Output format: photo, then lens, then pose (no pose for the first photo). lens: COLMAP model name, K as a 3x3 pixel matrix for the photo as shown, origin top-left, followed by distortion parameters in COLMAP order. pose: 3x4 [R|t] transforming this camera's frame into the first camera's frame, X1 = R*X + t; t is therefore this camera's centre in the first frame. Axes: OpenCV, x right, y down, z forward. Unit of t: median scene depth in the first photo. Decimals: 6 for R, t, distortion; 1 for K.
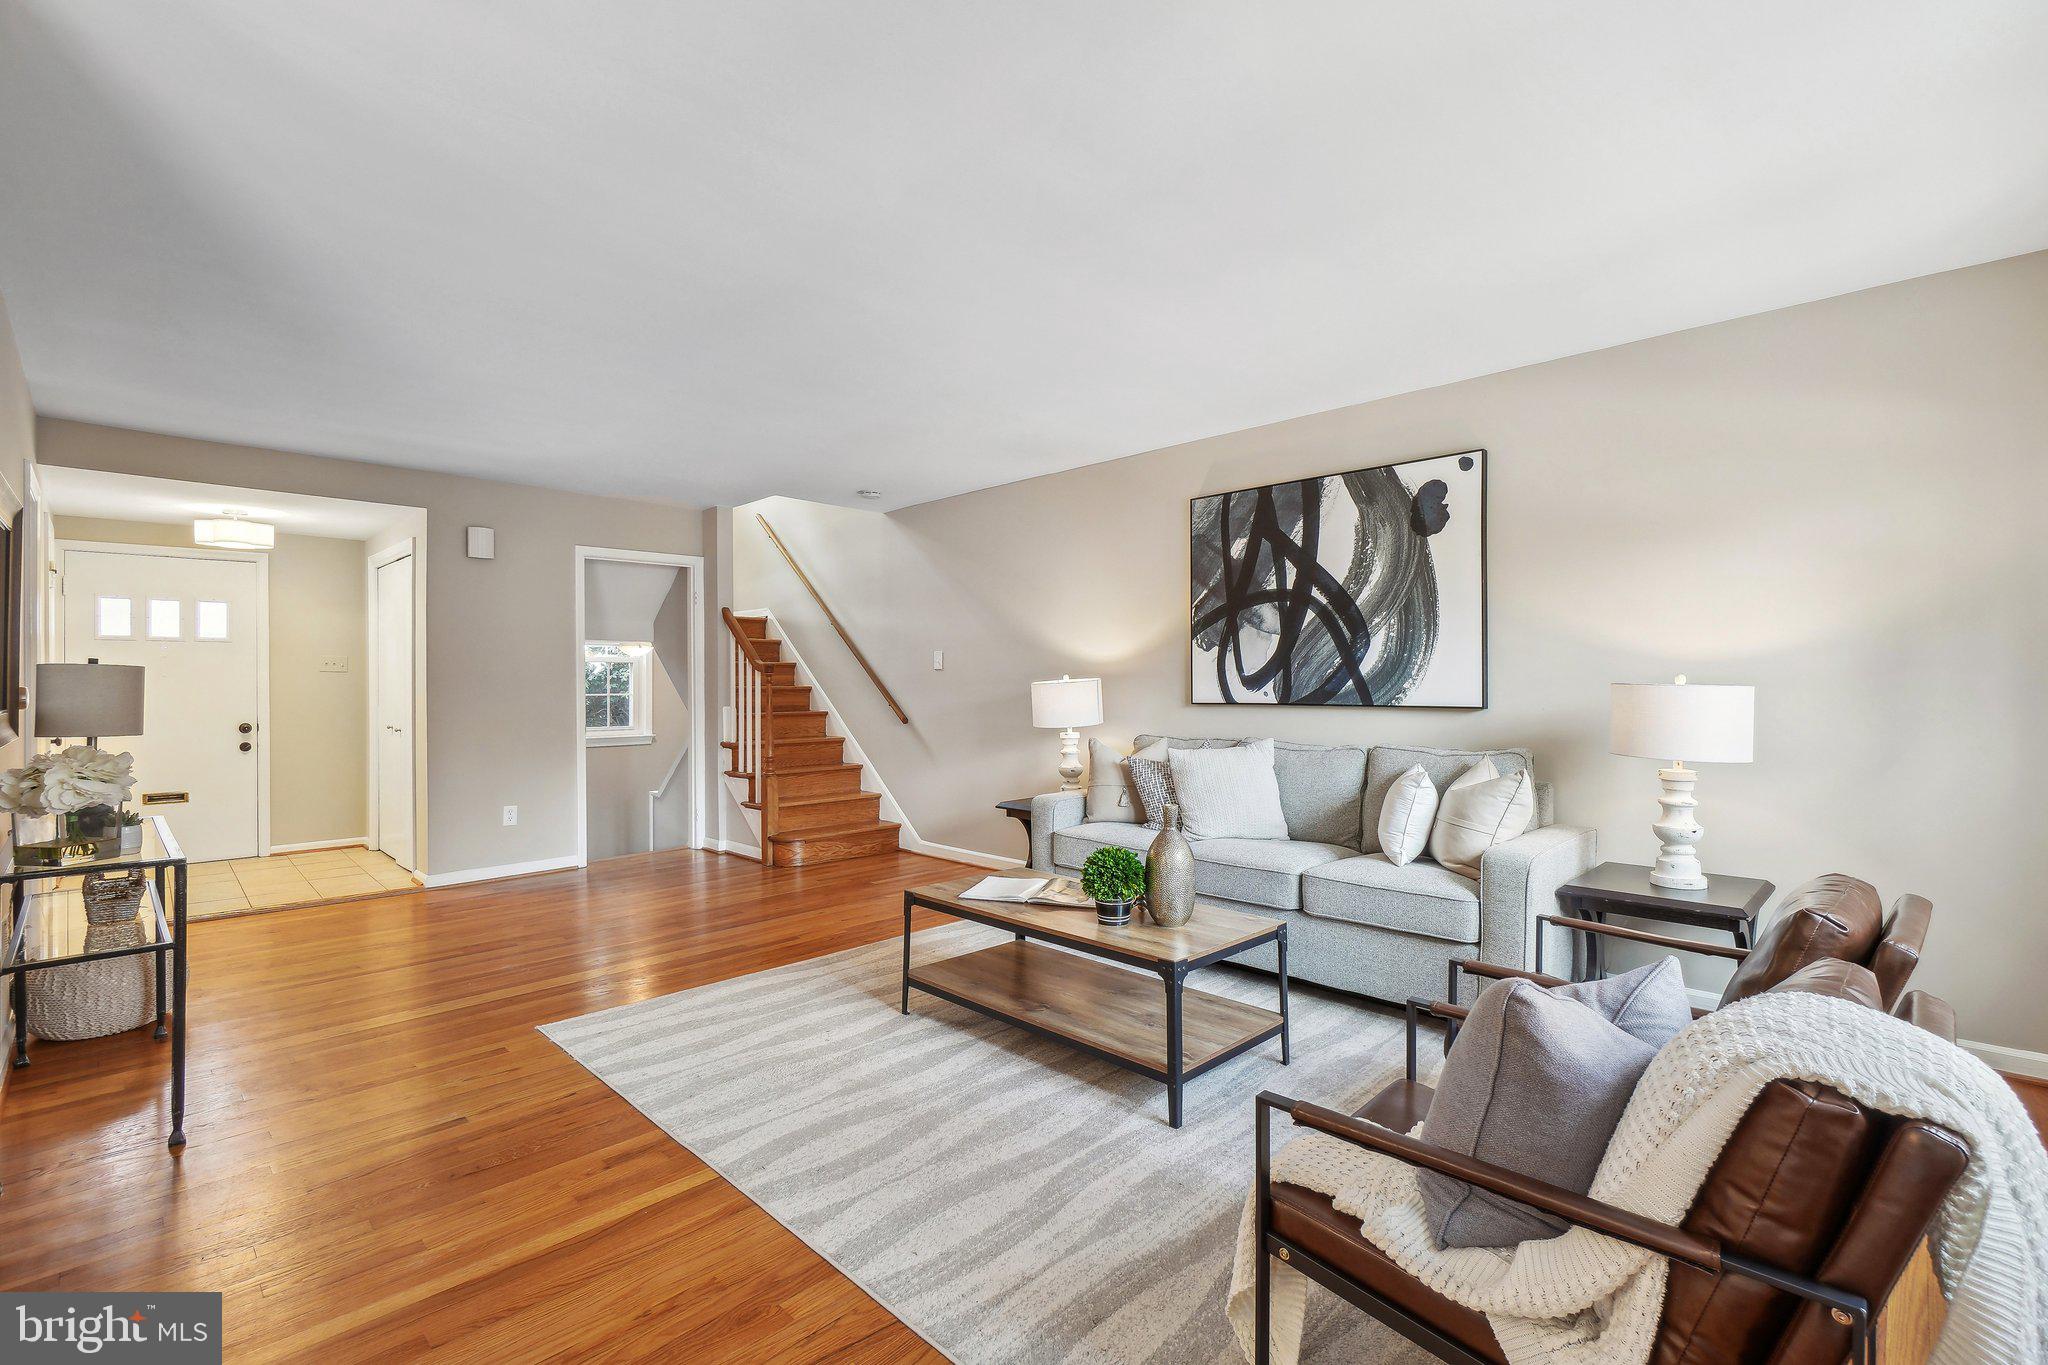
lens RADIAL K [[912.7, 0, 1016.6], [0, 912.7, 685.2], [0, 0, 1]] dist [-0.002307, -0.000884]
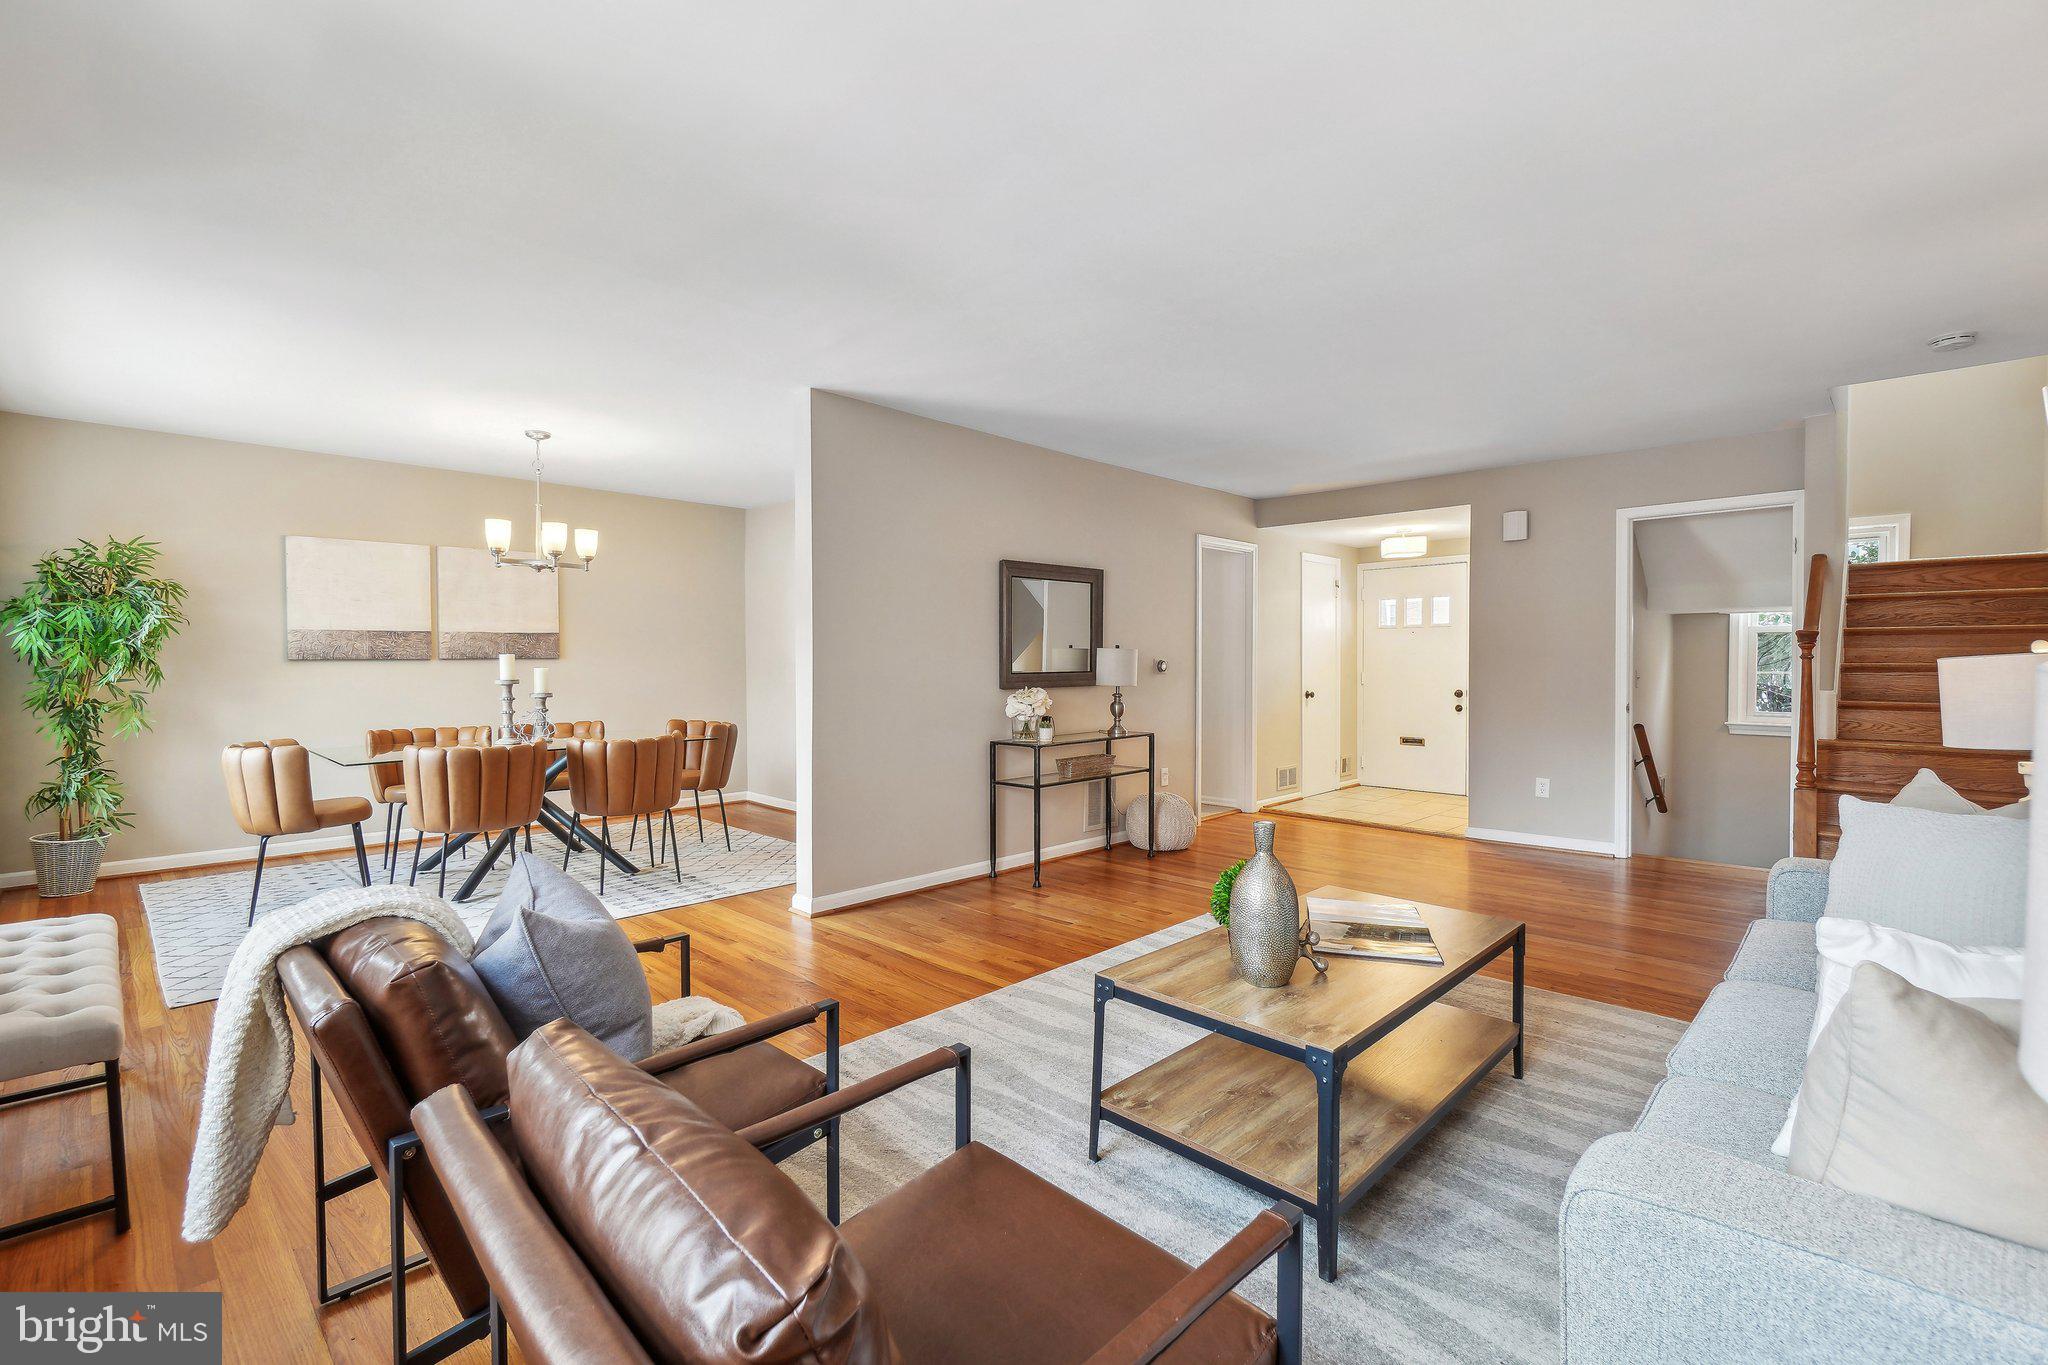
lens RADIAL K [[912.7, 0, 1026.3], [0, 912.7, 686.2], [0, 0, 1]] dist [-0.002307, -0.000884]
pose [[0.012728, 0.031026, -0.999438, 0.493544], [-0.004770, 0.999509, 0.030968, 0.000194], [0.999908, 0.004374, 0.012869, 0.435394]]
